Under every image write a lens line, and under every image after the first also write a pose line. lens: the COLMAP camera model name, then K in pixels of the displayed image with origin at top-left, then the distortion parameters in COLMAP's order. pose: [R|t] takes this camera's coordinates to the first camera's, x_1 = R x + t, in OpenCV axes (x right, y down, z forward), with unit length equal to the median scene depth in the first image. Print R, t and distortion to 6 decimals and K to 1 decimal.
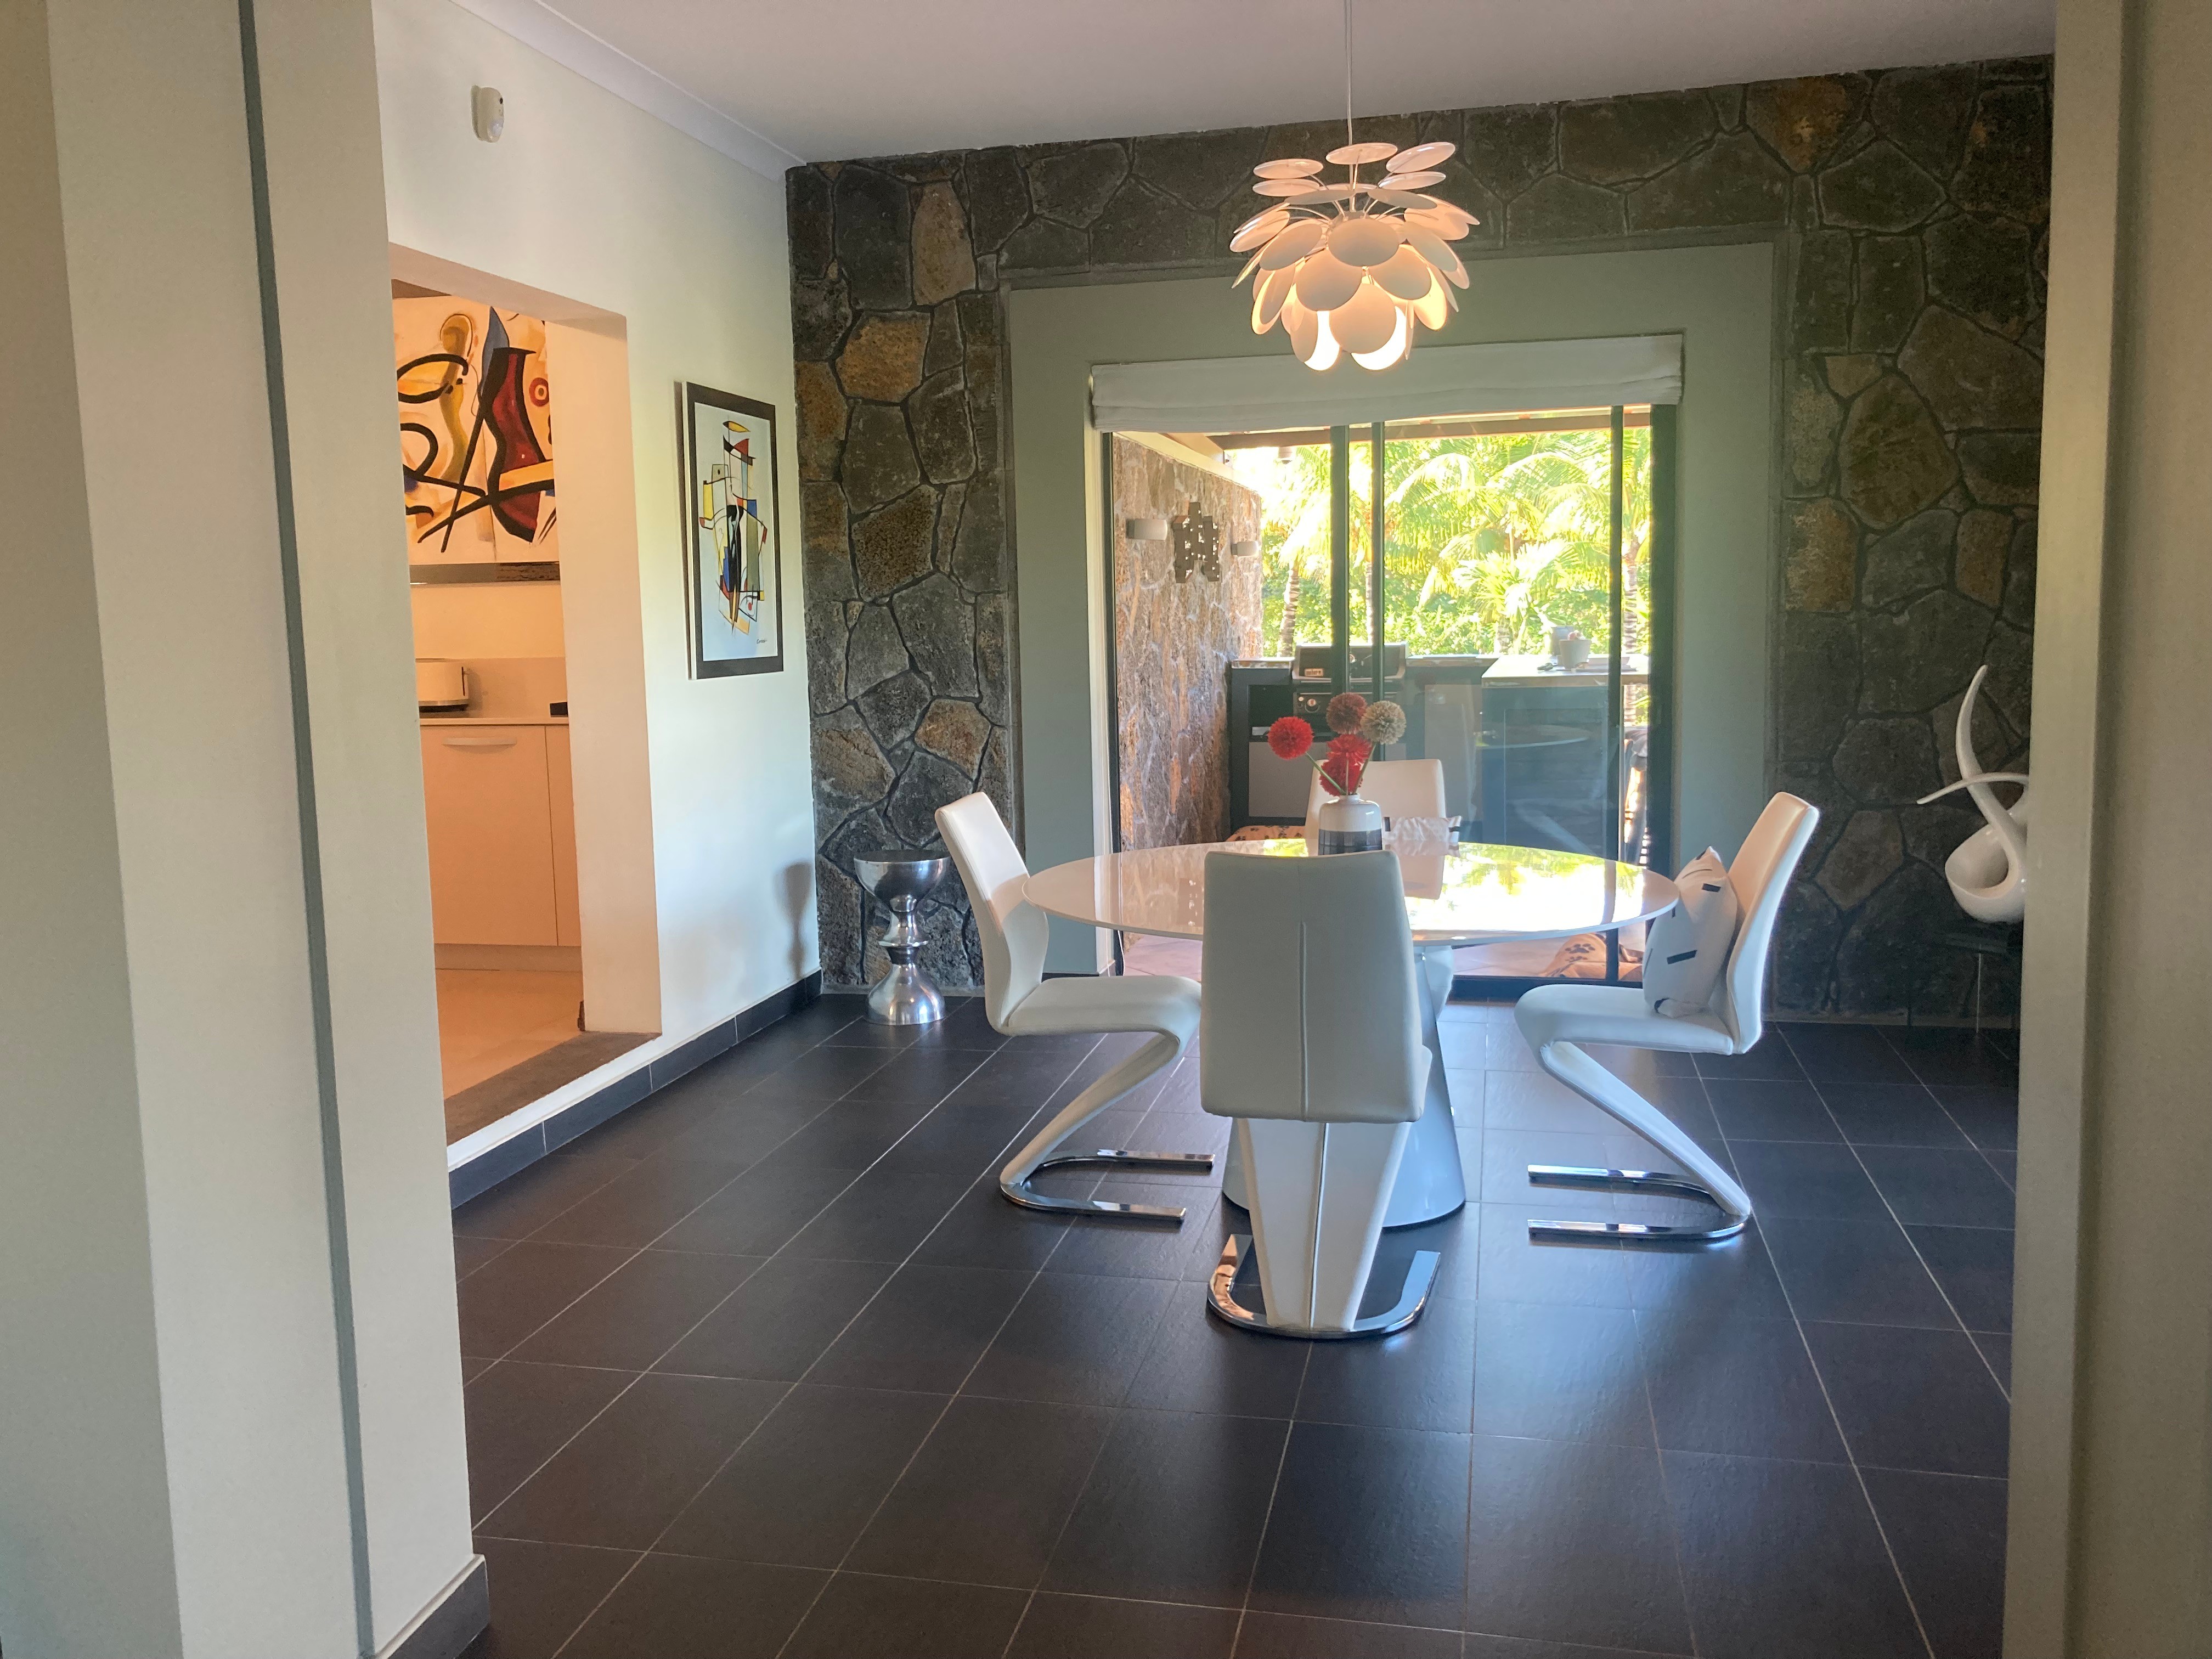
lens RADIAL K [[1808.1, 0, 1112.1], [0, 1808.1, 837.1], [0, 0, 1]] dist [0.018957, -0.032591]
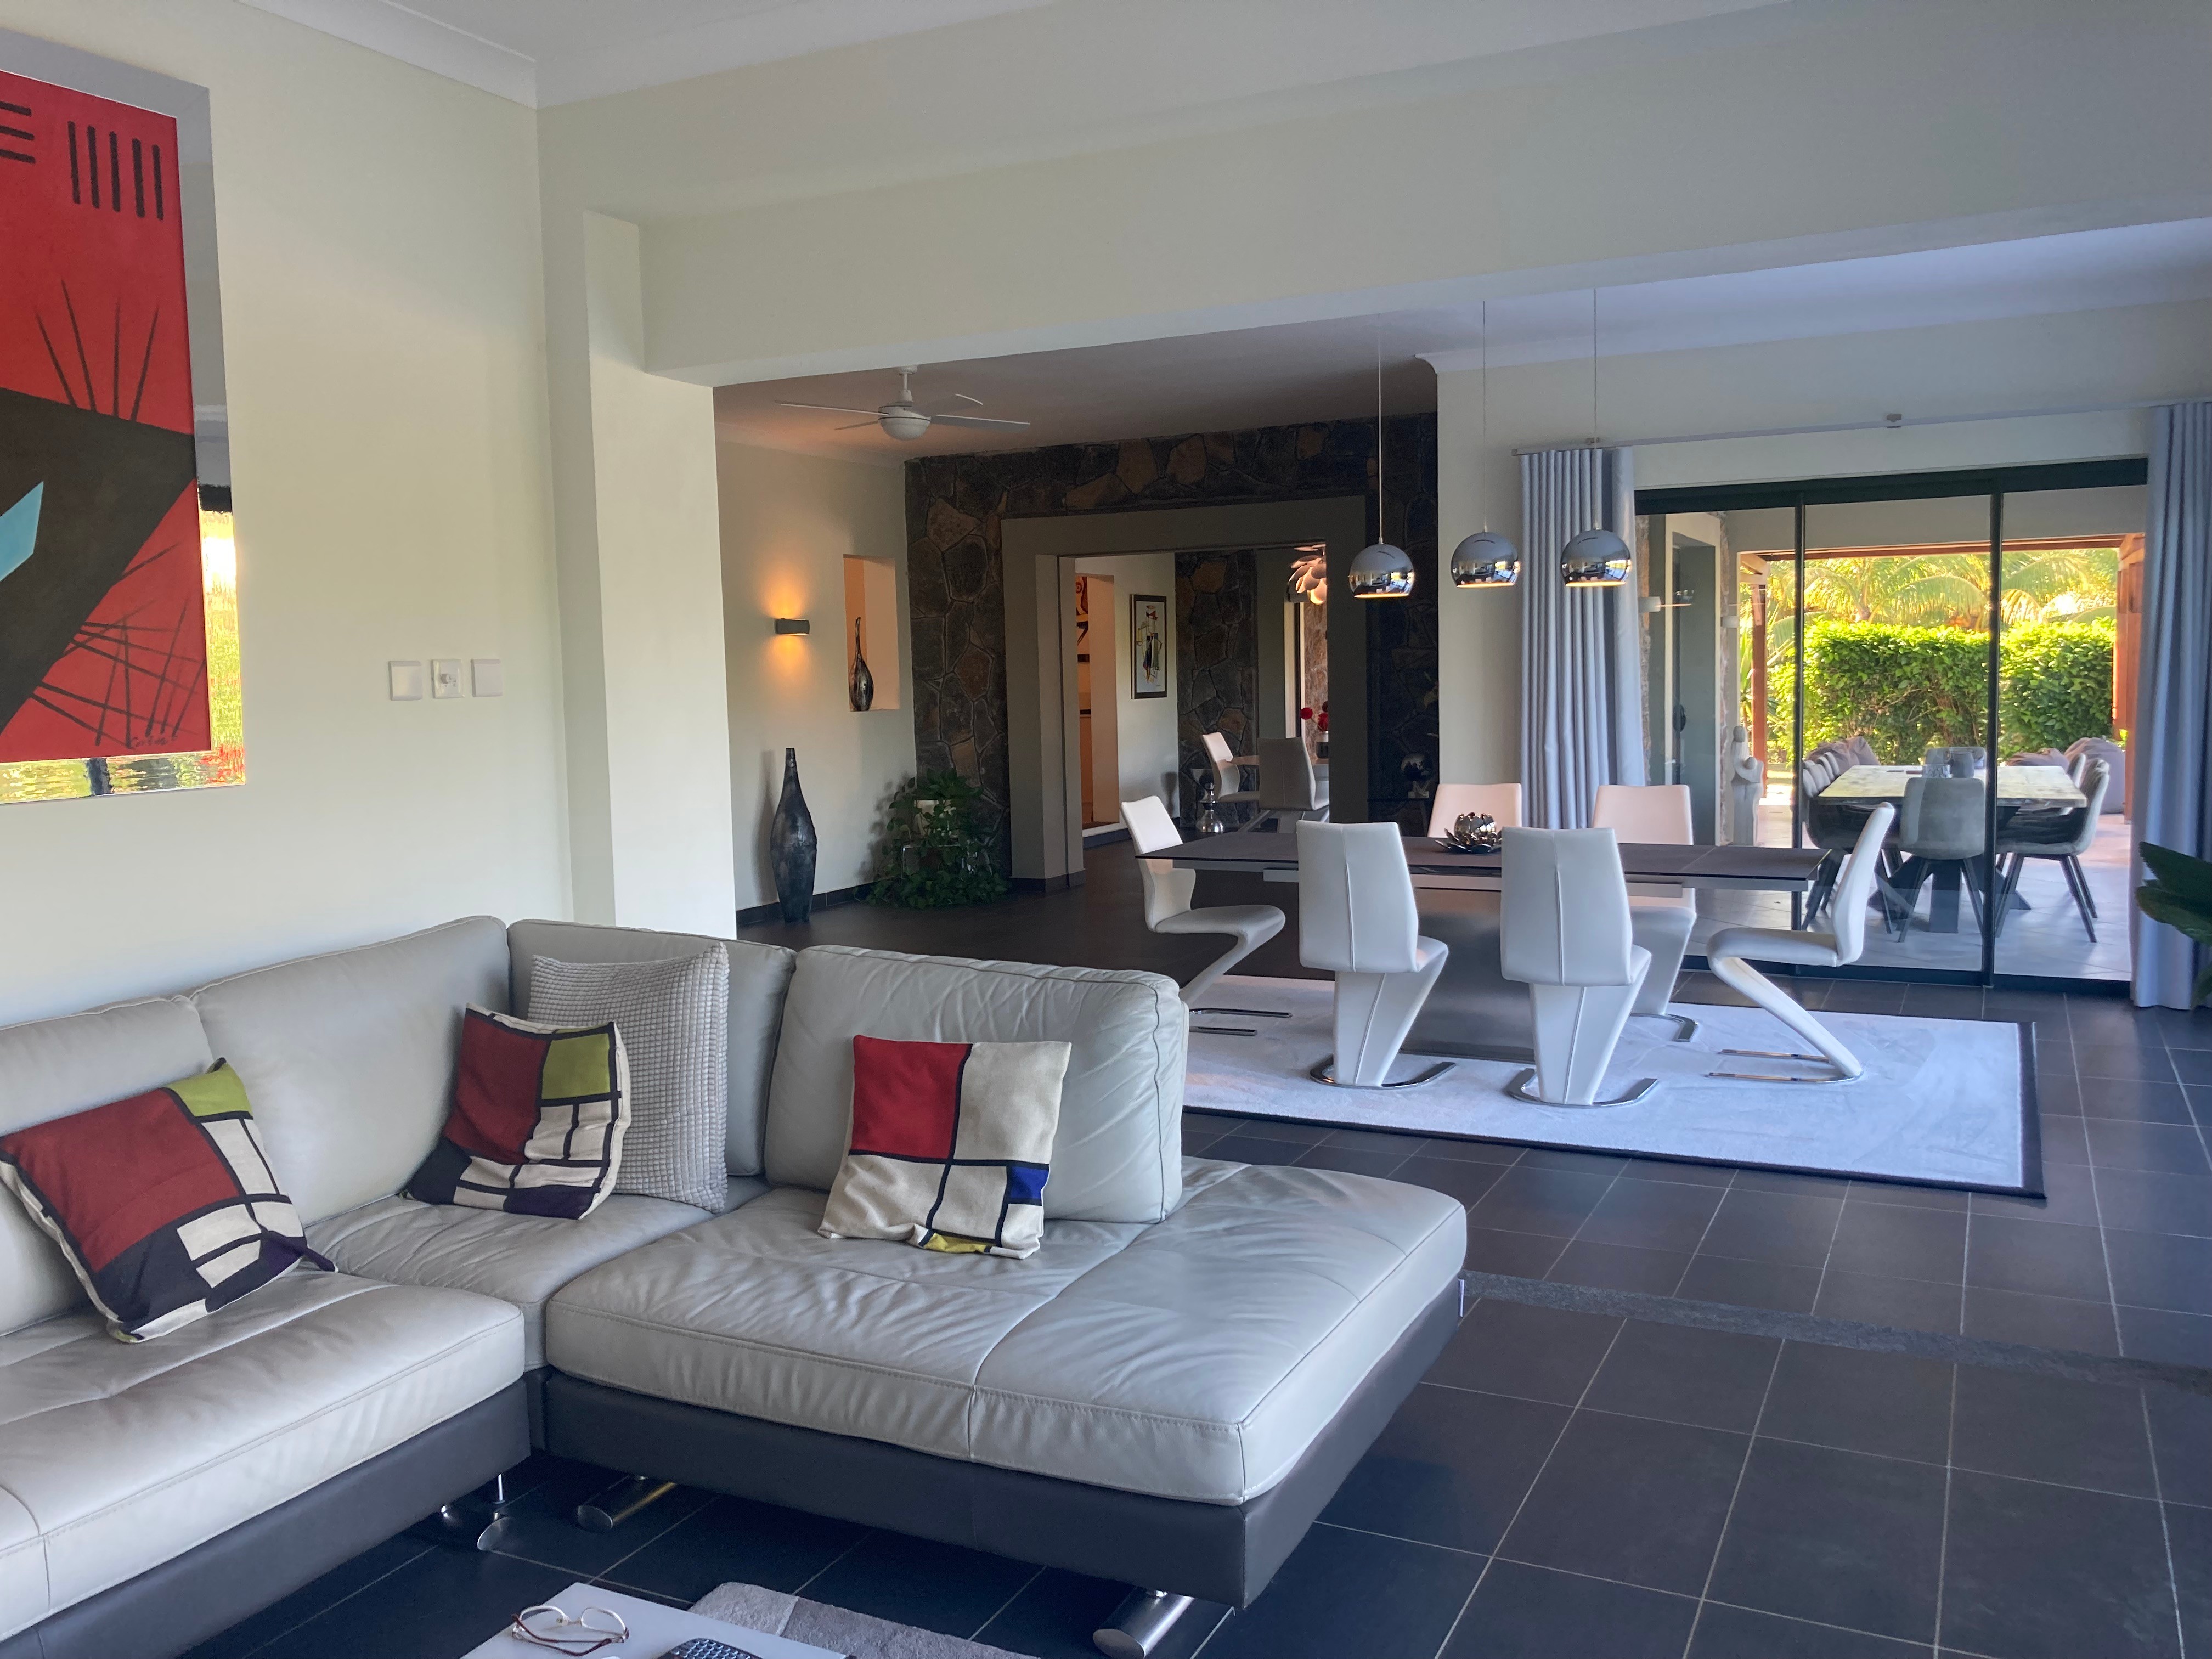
lens RADIAL K [[1808.1, 0, 1107.6], [0, 1808.1, 826.5], [0, 0, 1]] dist [0.018957, -0.032591]
pose [[0.969976, 0.020111, -0.242367, 0.364202], [-0.027562, 0.999245, -0.027389, 0.165662], [0.241633, 0.033247, 0.969798, -1.515794]]
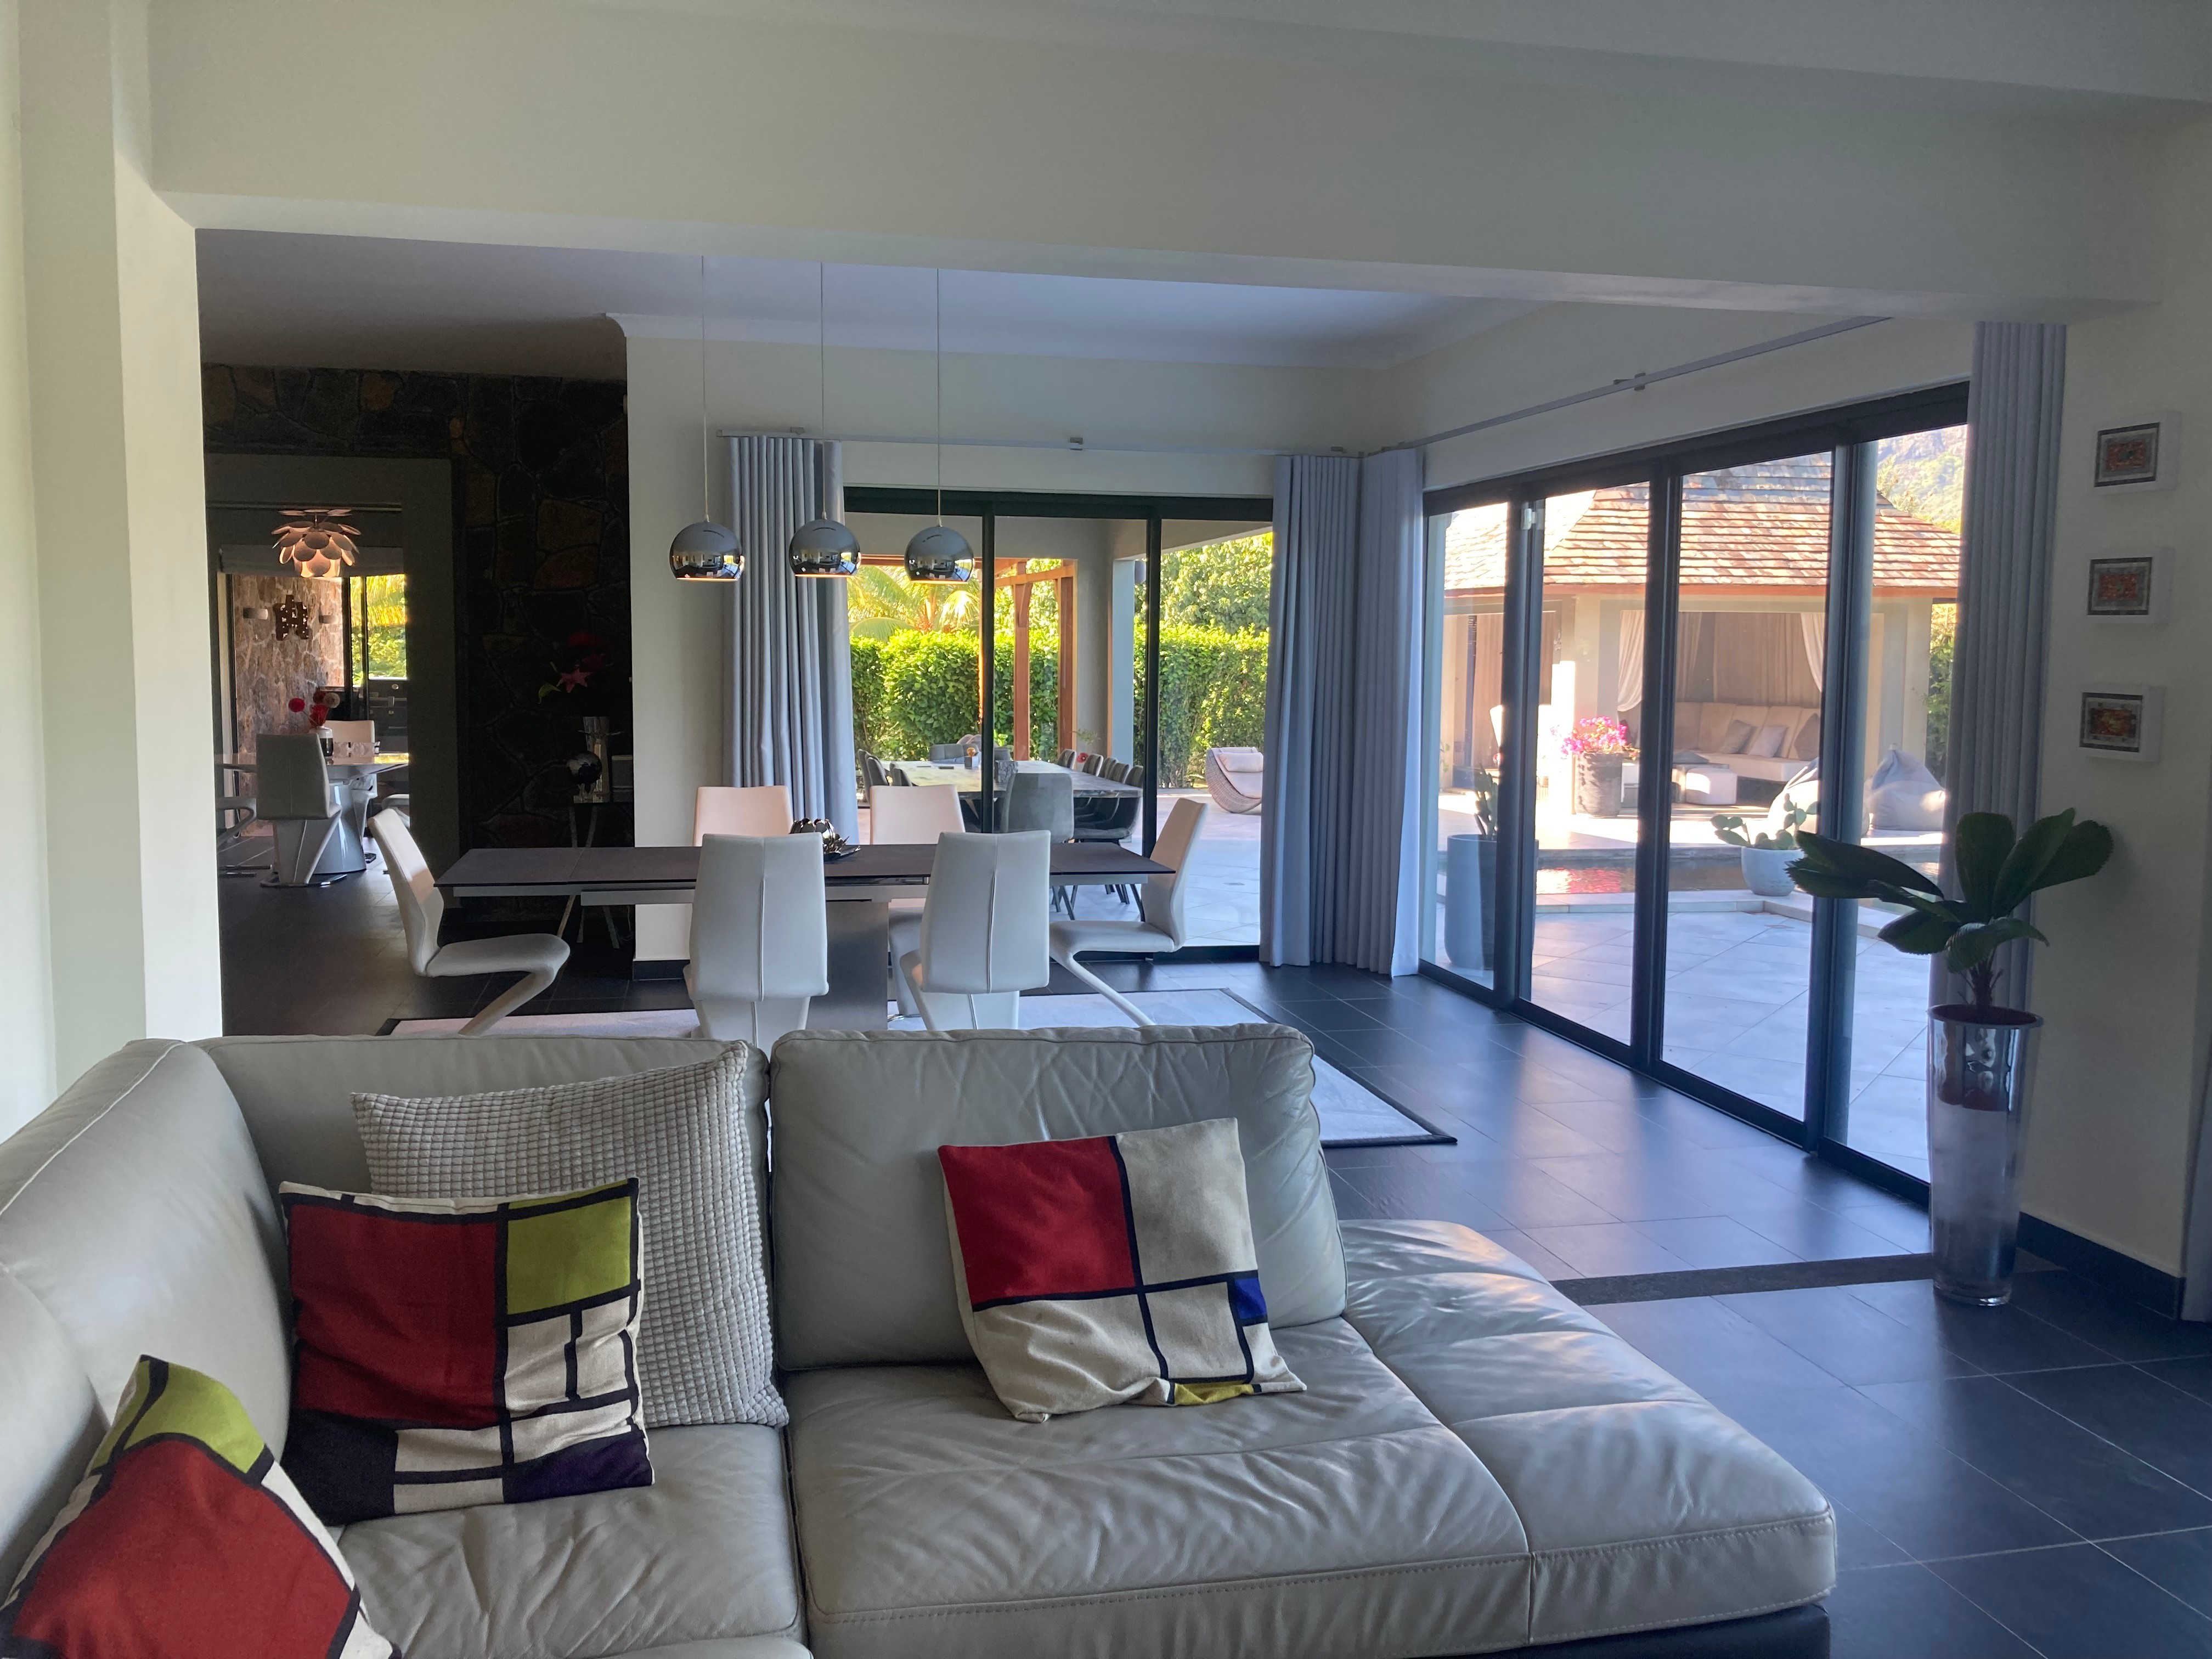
lens RADIAL K [[1808.1, 0, 1117.9], [0, 1808.1, 824.9], [0, 0, 1]] dist [0.018957, -0.032591]
pose [[0.905890, -0.009986, 0.423396, 0.039418], [0.023106, 0.999398, -0.025866, 0.154830], [-0.422883, 0.033215, 0.905576, -1.399794]]
